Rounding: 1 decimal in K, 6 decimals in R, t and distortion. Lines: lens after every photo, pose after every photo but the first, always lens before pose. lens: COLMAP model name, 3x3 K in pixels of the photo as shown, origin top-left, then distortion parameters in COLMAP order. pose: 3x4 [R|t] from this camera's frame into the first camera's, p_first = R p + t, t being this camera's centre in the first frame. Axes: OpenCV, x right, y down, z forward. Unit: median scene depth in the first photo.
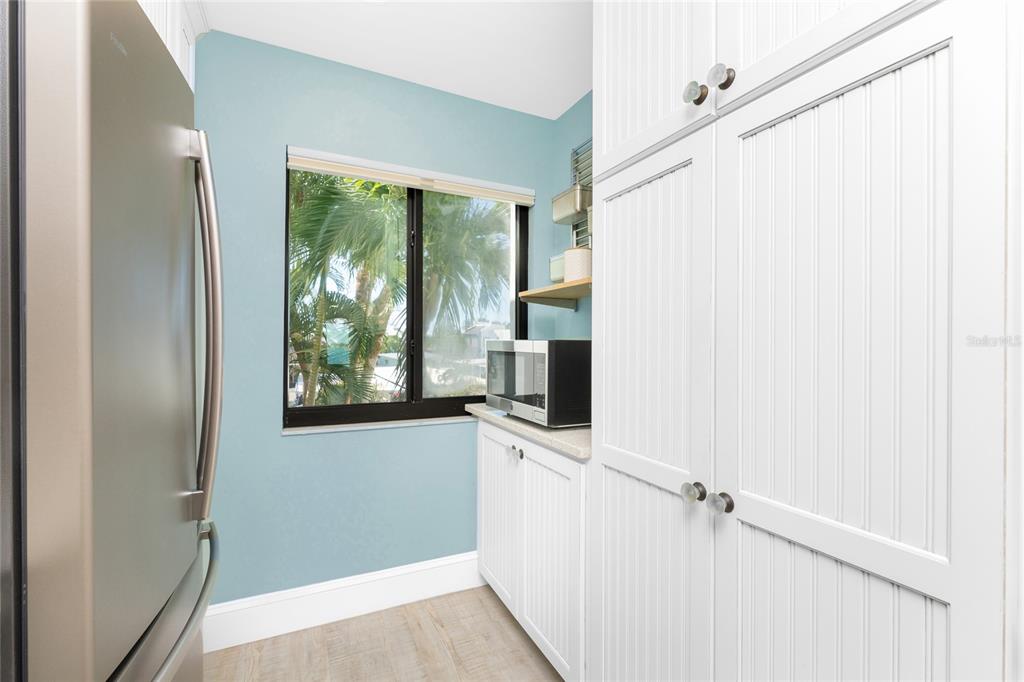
lens RADIAL K [[445.1, 0, 510.1], [0, 445.1, 344.6], [0, 0, 1]] dist [0.023513, -0.000032]
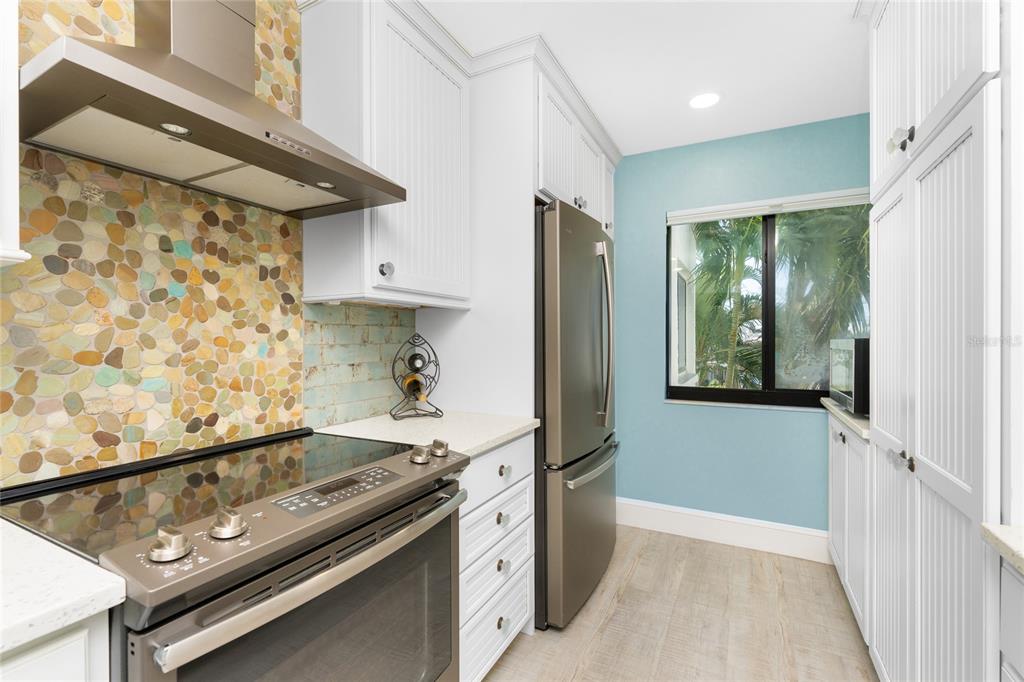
lens RADIAL K [[445.1, 0, 510.1], [0, 445.1, 344.6], [0, 0, 1]] dist [0.023513, -0.000032]
pose [[0.600424, 0.000223, -0.799682, 0.356500], [-0.000570, 1.000000, -0.000150, 0.003747], [0.799681, 0.000546, 0.600424, -0.300184]]
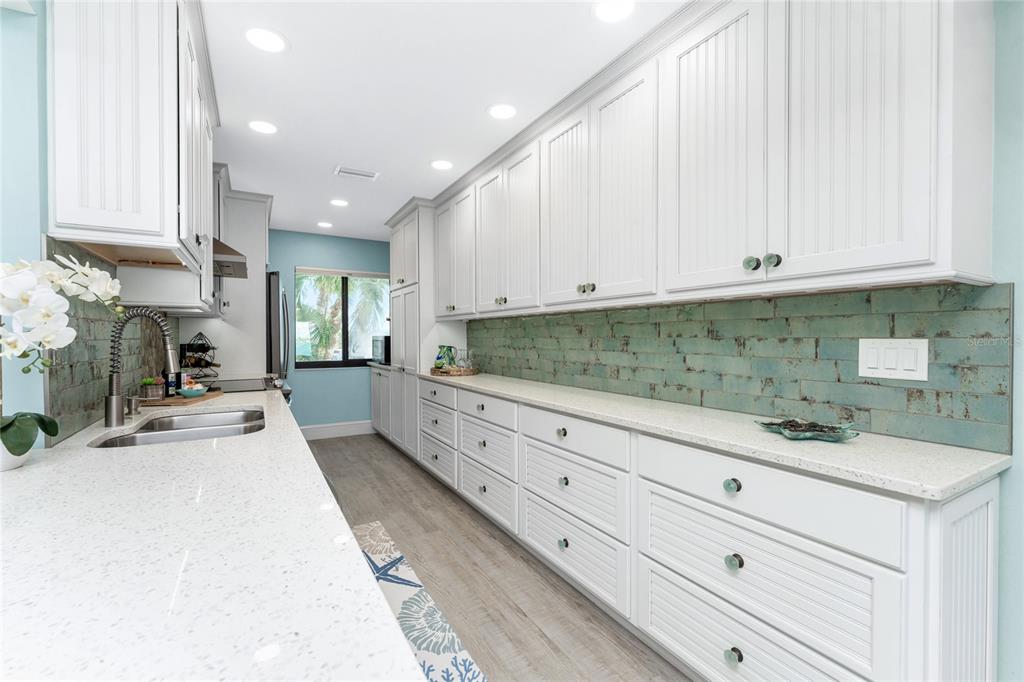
lens RADIAL K [[440.5, 0, 512.0], [0, 440.5, 341.0], [0, 0, 1]] dist [-0.000307, -0.000017]
pose [[0.995990, -0.004327, 0.089358, 0.524432], [0.004027, 0.999986, 0.003530, 0.012567], [-0.089372, -0.003156, 0.995993, -1.638703]]
